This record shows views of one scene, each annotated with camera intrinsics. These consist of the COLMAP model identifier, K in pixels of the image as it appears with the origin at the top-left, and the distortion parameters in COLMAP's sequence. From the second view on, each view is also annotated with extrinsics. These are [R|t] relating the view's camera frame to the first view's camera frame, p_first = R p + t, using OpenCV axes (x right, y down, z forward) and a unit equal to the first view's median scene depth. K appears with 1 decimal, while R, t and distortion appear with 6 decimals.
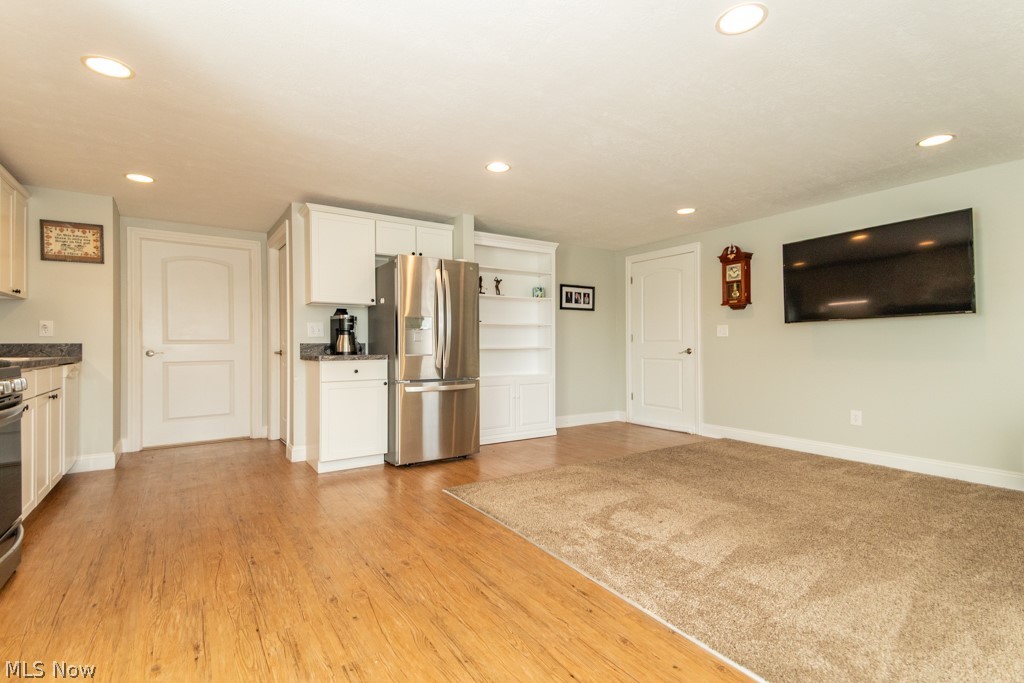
lens RADIAL K [[474.6, 0, 531.3], [0, 474.6, 346.7], [0, 0, 1]] dist [0.054902, -0.012614]
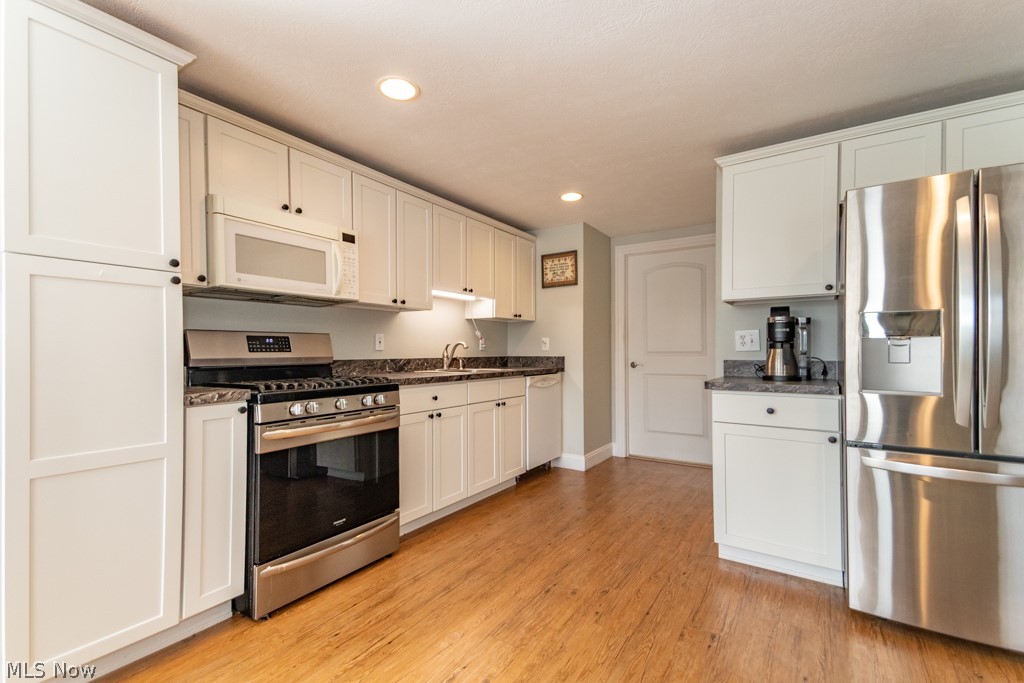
lens RADIAL K [[474.6, 0, 496.5], [0, 474.6, 347.7], [0, 0, 1]] dist [0.054902, -0.012614]
pose [[0.361136, -0.000554, -0.932513, 0.065524], [-0.004056, 0.999989, -0.002165, -0.023632], [0.932504, 0.004564, 0.361130, 0.446306]]
